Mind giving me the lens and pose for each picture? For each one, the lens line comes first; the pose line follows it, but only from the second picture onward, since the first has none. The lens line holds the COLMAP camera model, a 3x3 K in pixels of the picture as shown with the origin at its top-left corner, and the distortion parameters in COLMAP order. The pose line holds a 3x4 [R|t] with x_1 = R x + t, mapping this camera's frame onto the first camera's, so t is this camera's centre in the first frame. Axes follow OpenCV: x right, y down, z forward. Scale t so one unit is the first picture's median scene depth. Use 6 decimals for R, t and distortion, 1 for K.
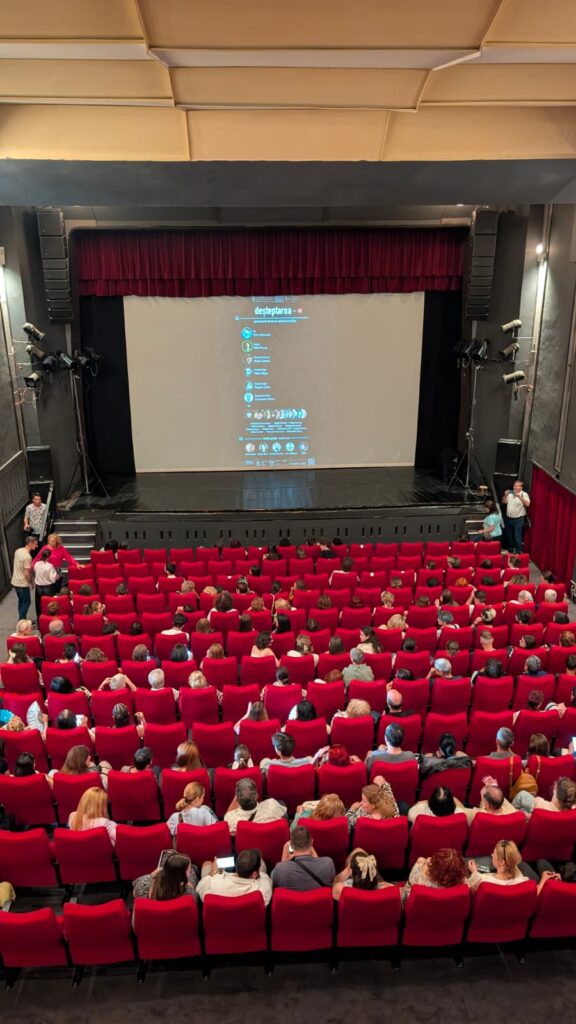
lens RADIAL K [[767.9, 0, 288.0], [0, 767.9, 512.0], [0, 0, 1]] dist [0.027427, -0.003349]
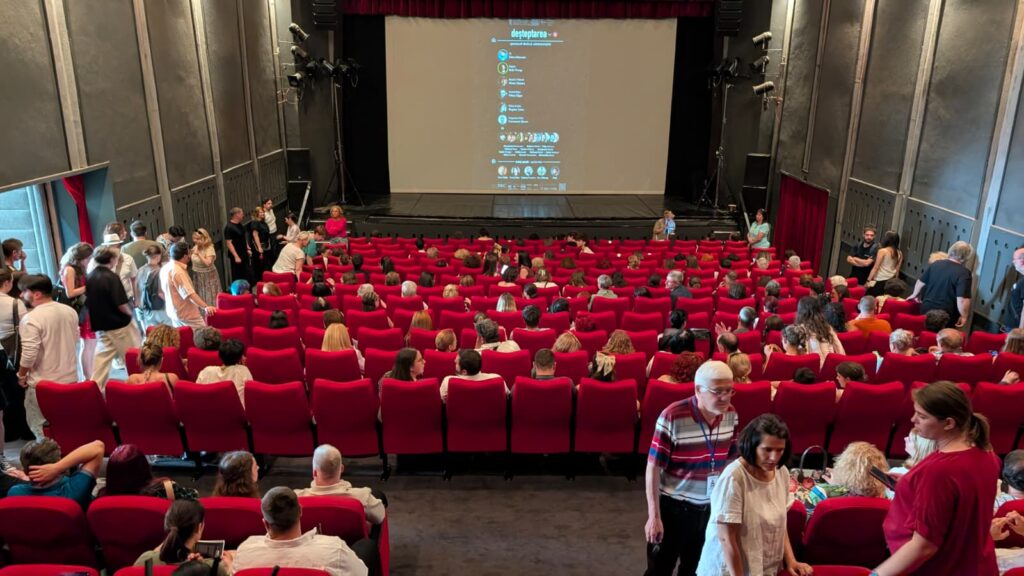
lens RADIAL K [[767.9, 0, 515.6], [0, 767.9, 286.6], [0, 0, 1]] dist [0.027427, -0.003349]
pose [[0.999159, 0.028322, -0.029635, 0.003098], [-0.029888, 0.998103, -0.053825, 0.141439], [0.028055, 0.054665, 0.998111, -0.012024]]
